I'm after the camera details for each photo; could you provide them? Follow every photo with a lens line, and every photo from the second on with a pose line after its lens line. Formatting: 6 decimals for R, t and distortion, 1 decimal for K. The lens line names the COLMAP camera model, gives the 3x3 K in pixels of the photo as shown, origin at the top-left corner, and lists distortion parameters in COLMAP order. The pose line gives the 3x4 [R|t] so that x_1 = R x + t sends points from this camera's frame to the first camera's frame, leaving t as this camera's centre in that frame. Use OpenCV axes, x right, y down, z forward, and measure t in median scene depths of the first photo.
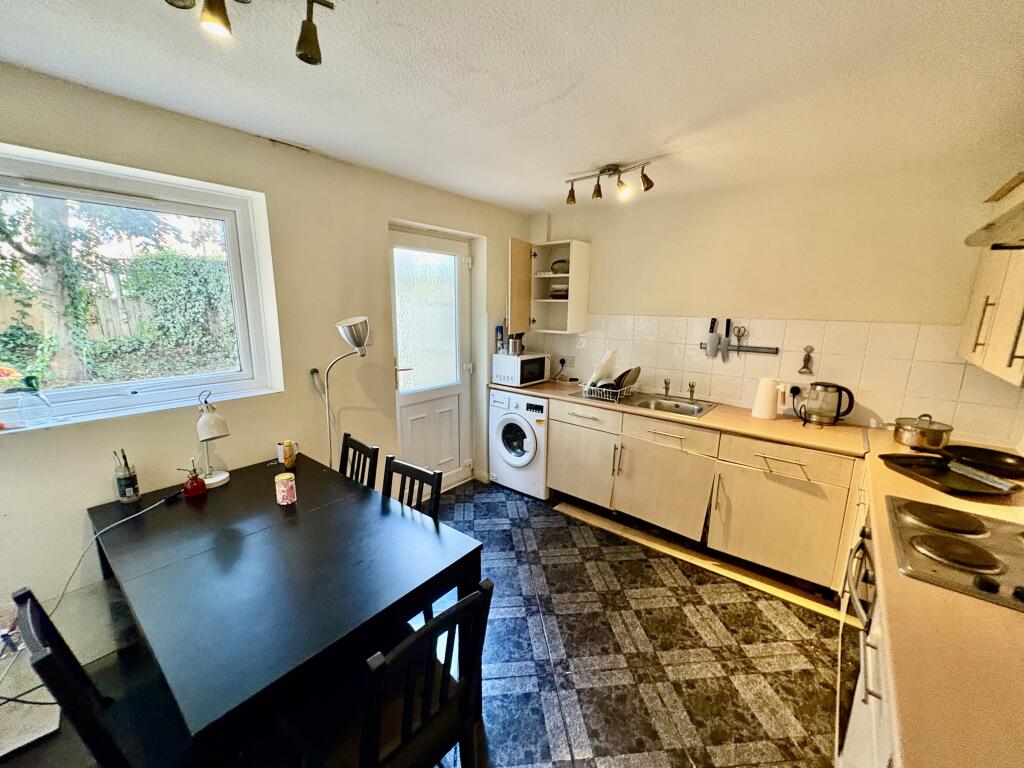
lens RADIAL K [[409.8, 0, 511.8], [0, 409.8, 385.8], [0, 0, 1]] dist [-0.000005, 0.000040]
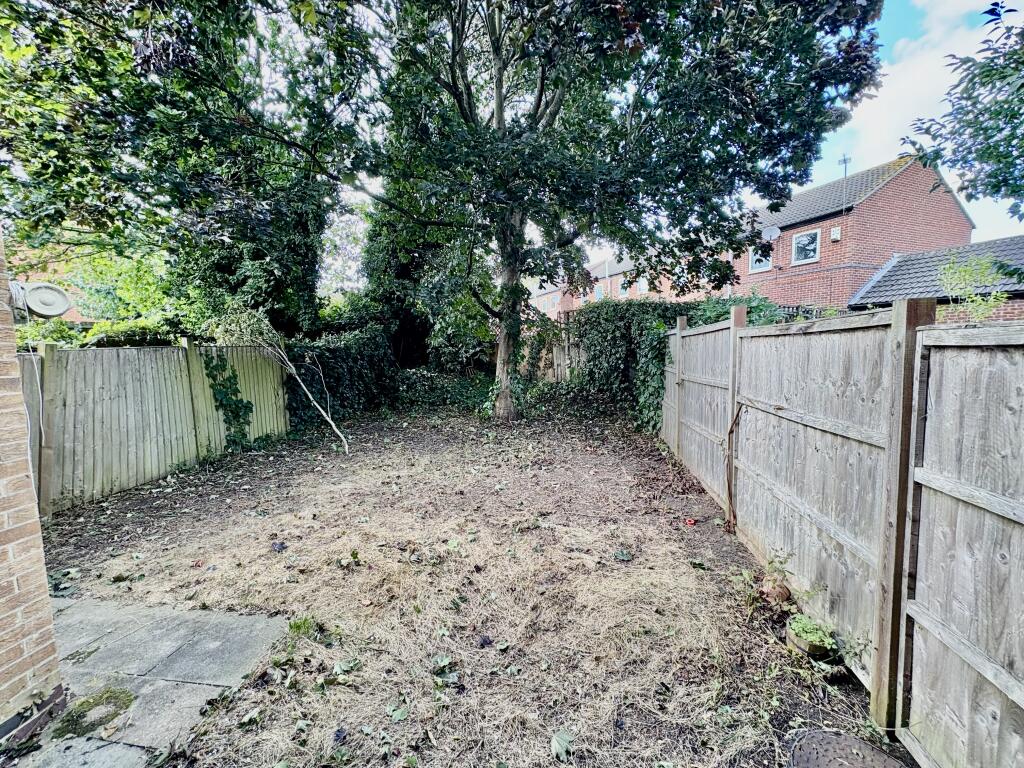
lens RADIAL K [[409.8, 0, 512.6], [0, 409.8, 382.3], [0, 0, 1]] dist [-0.000005, 0.000040]
pose [[0.532113, 0.051944, -0.845079, -0.090193], [-0.141977, 0.989457, -0.028578, -0.062313], [0.834685, 0.135188, 0.533878, 0.295332]]
